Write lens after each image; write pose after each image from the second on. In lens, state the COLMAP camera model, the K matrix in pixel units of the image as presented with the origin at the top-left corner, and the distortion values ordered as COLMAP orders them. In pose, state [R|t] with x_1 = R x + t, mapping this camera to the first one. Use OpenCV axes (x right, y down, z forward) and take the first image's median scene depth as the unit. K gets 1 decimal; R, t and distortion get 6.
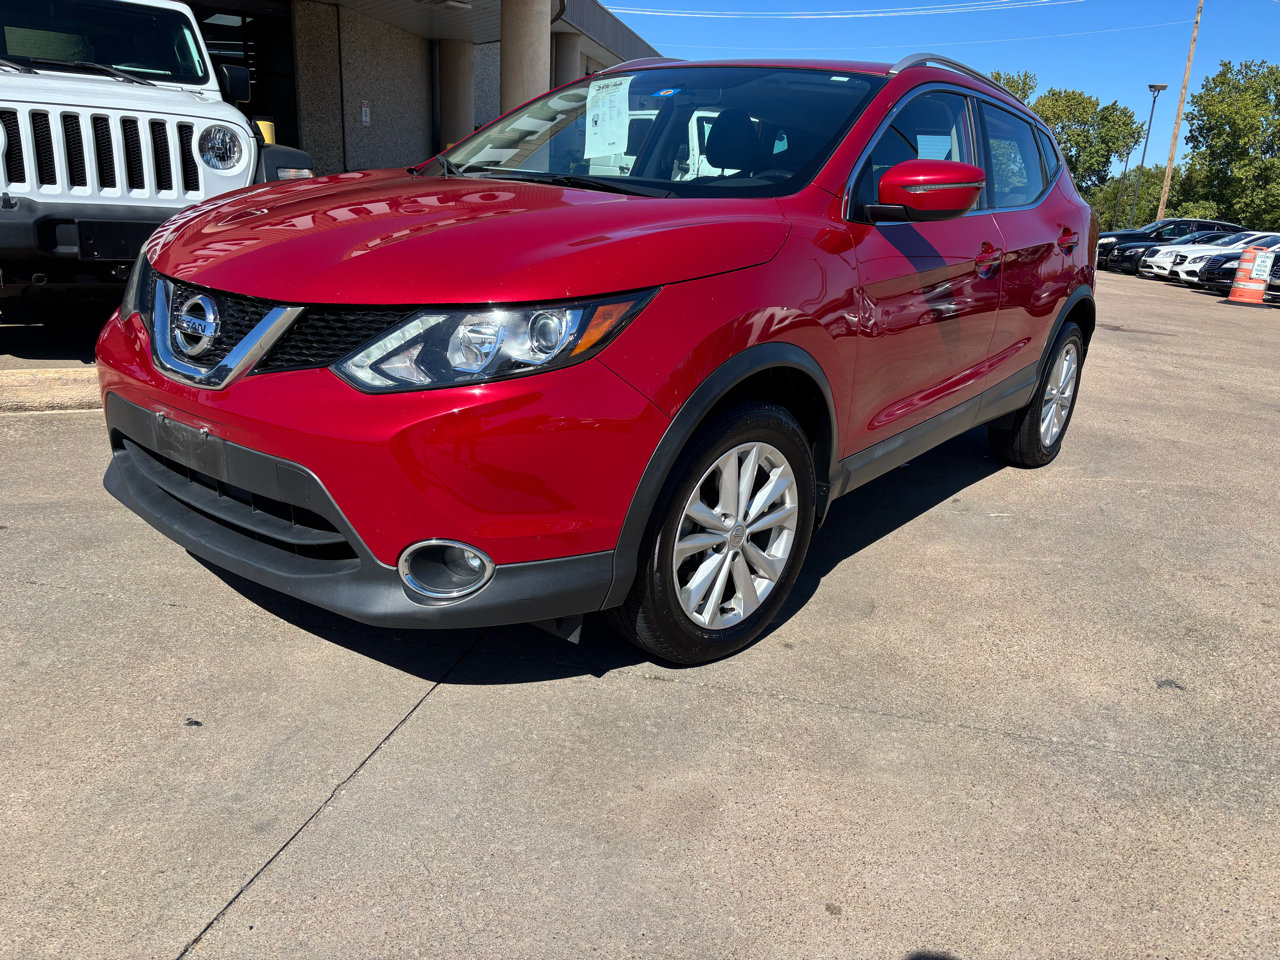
lens RADIAL K [[993.0, 0, 644.9], [0, 993.0, 481.9], [0, 0, 1]] dist [0.039805, -0.035375]
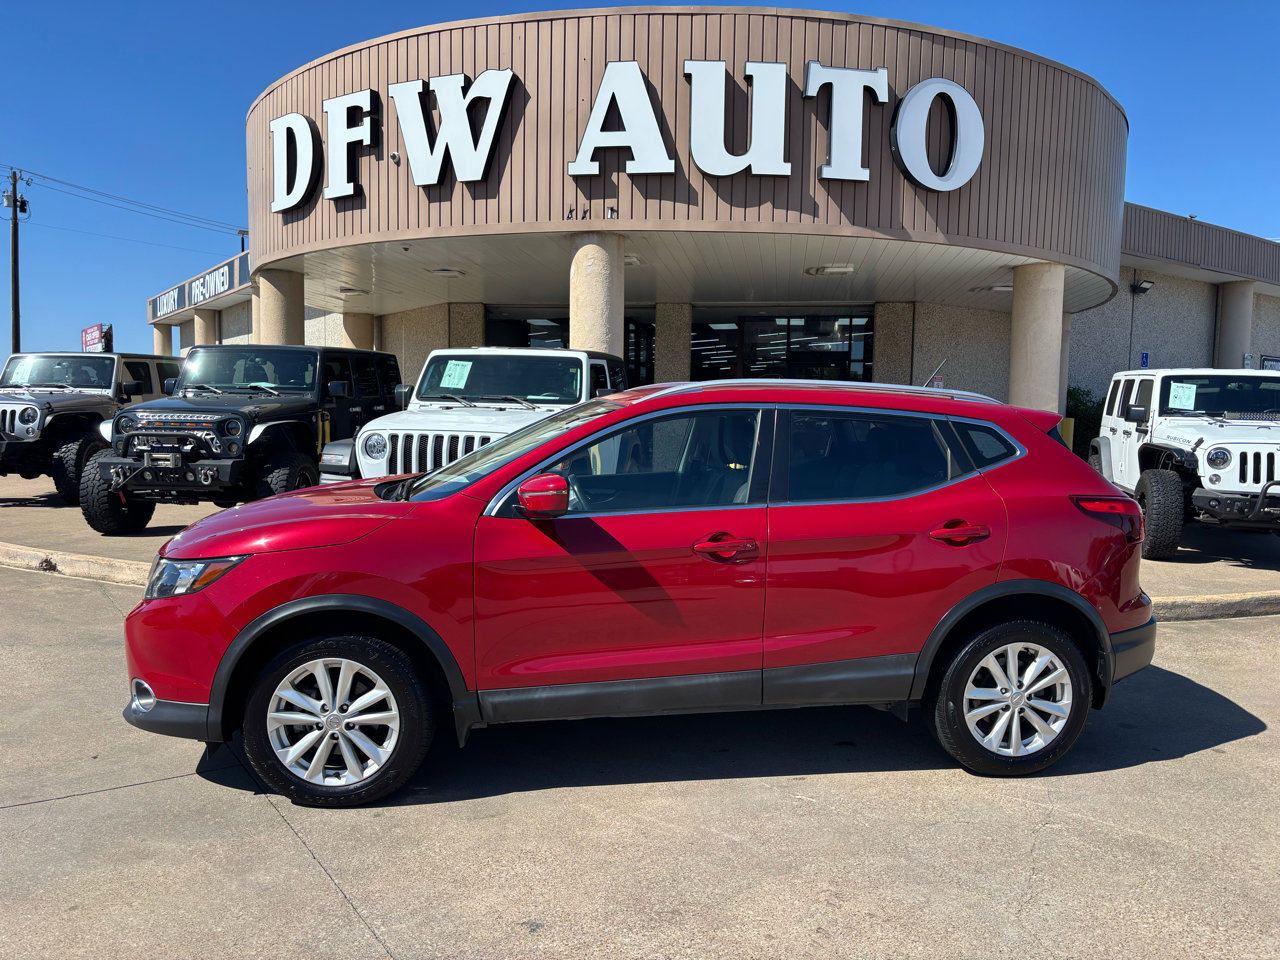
lens RADIAL K [[993.0, 0, 644.9], [0, 993.0, 481.9], [0, 0, 1]] dist [0.039805, -0.035375]
pose [[0.714005, 0.005036, -0.700122, 1.409232], [-0.172124, 0.970547, -0.168556, -0.118503], [0.678653, 0.240857, 0.693843, 0.175843]]
